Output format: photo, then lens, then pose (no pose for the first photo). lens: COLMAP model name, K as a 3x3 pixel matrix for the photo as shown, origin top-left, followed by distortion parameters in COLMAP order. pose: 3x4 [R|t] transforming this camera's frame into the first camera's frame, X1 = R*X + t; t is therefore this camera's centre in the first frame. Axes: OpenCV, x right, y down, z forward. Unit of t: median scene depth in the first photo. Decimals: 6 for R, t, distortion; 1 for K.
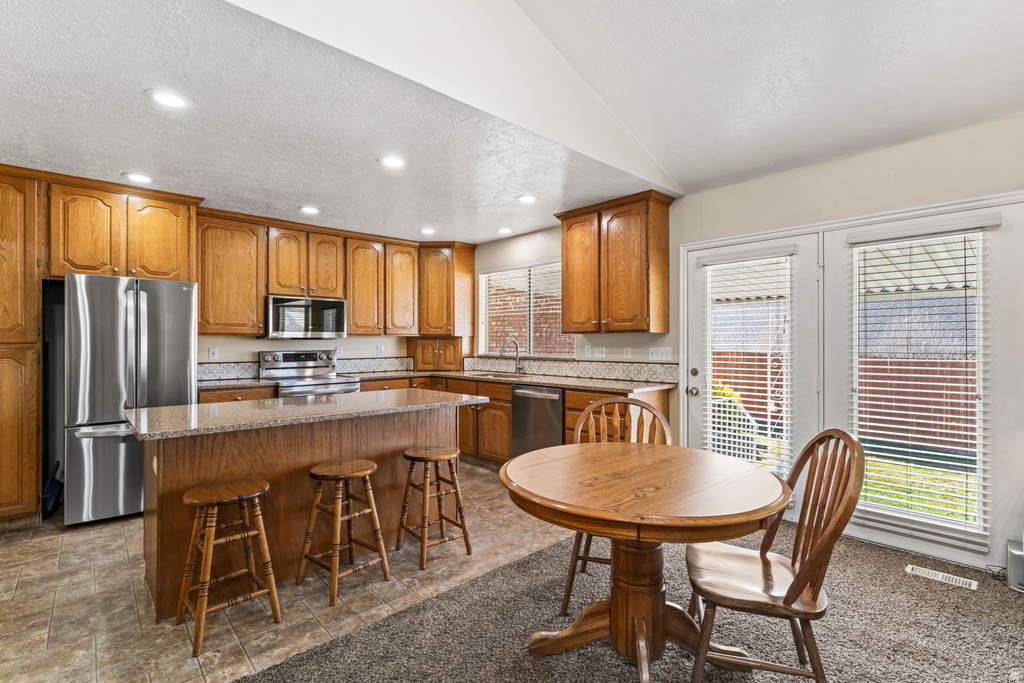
lens RADIAL K [[488.2, 0, 514.2], [0, 488.2, 344.5], [0, 0, 1]] dist [-0.001137, 0.002233]
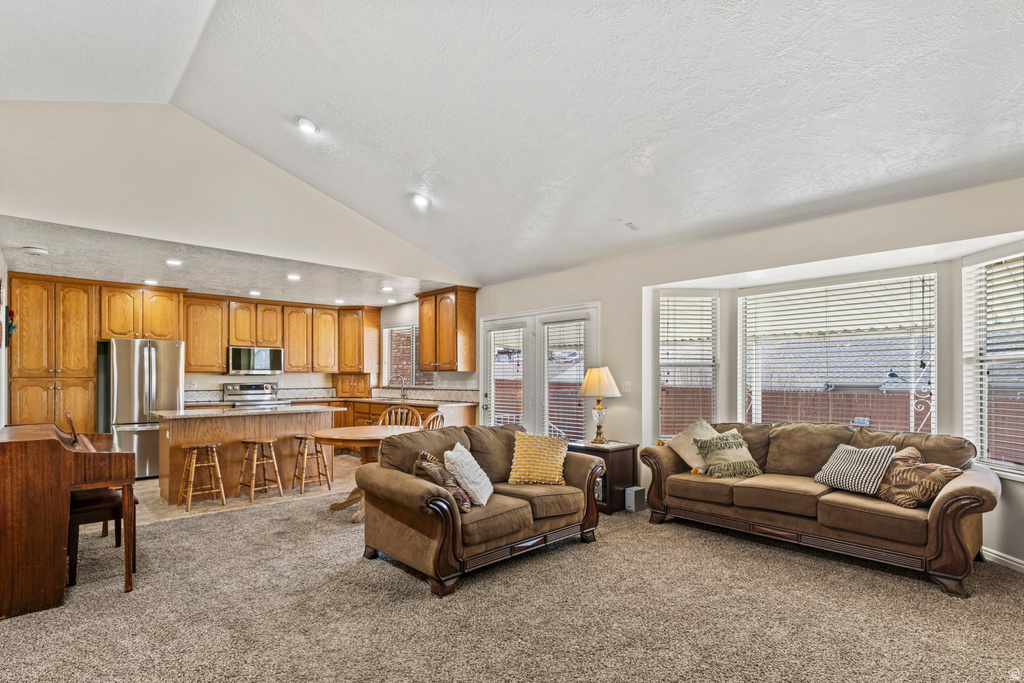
lens RADIAL K [[524.5, 0, 508.5], [0, 524.5, 380.9], [0, 0, 1]] dist [0.004652, -0.000954]
pose [[0.999965, 0.000268, -0.008325, 0.407376], [-0.000249, 0.999997, 0.002250, 0.003357], [0.008326, -0.002248, 0.999963, -0.675206]]
